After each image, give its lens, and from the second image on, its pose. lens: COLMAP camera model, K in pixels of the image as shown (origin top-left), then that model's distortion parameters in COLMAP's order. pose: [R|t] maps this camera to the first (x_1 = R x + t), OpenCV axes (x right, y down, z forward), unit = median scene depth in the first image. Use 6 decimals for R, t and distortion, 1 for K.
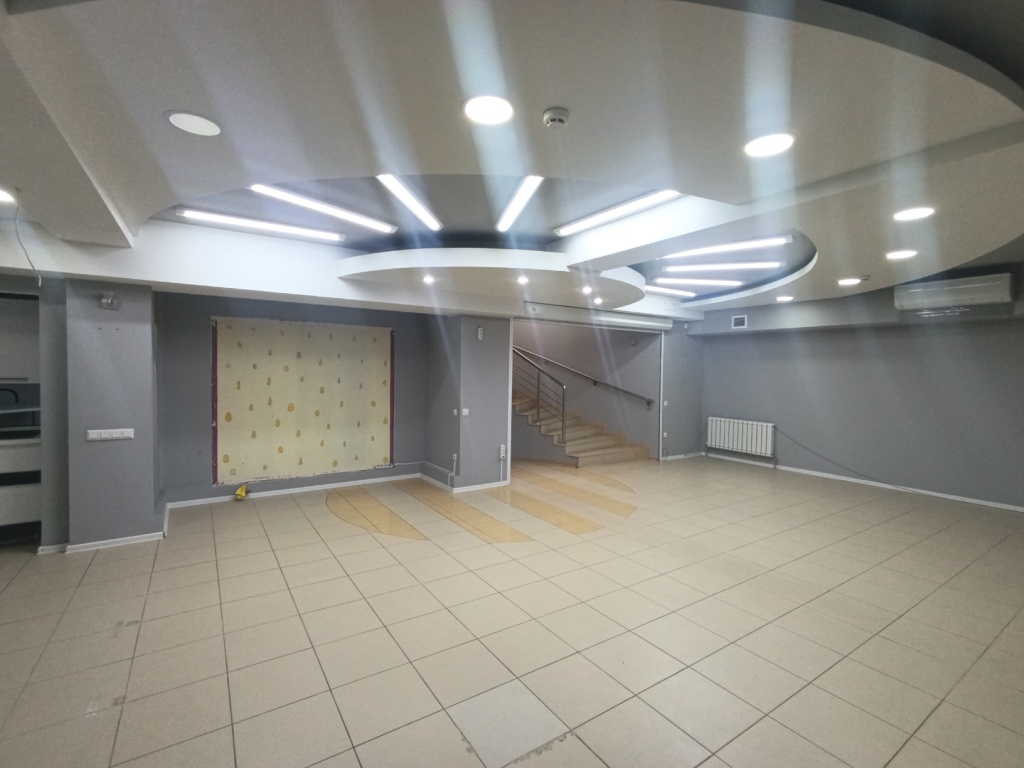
lens RADIAL K [[469.3, 0, 506.7], [0, 469.3, 381.0], [0, 0, 1]] dist [0.003262, -0.003962]
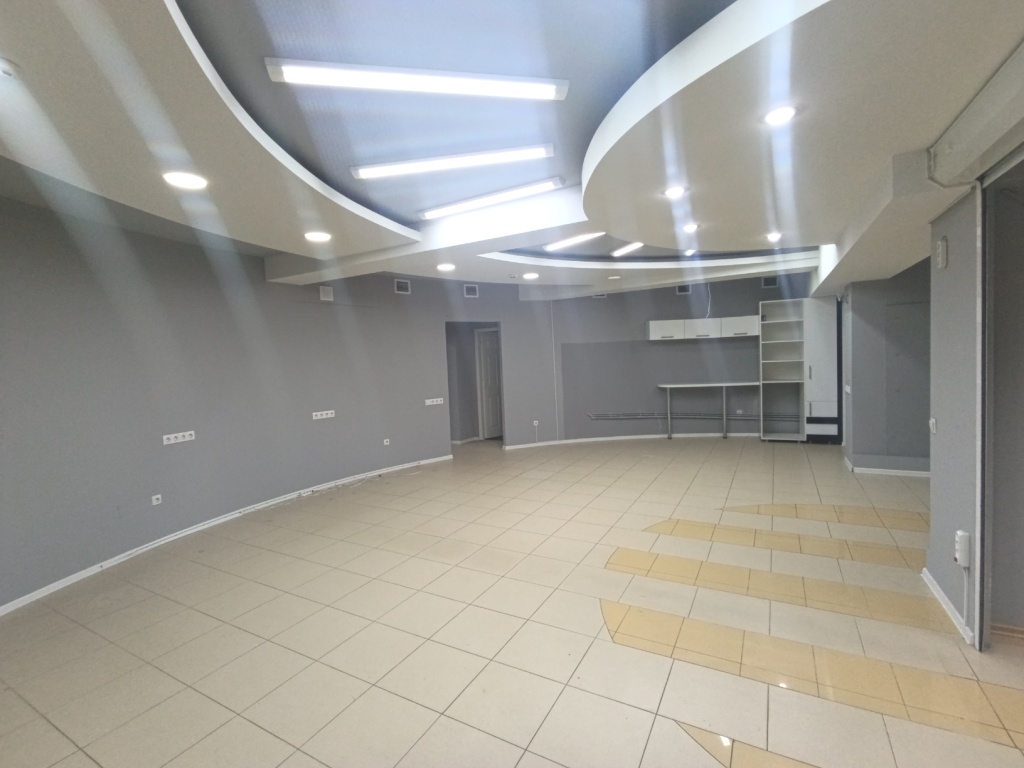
lens RADIAL K [[469.3, 0, 507.1], [0, 469.3, 384.6], [0, 0, 1]] dist [0.003262, -0.003962]
pose [[-0.890302, 0.050401, -0.452572, 0.522323], [0.019407, 0.997153, 0.072871, -0.019522], [0.454956, 0.056095, -0.888745, 1.240711]]
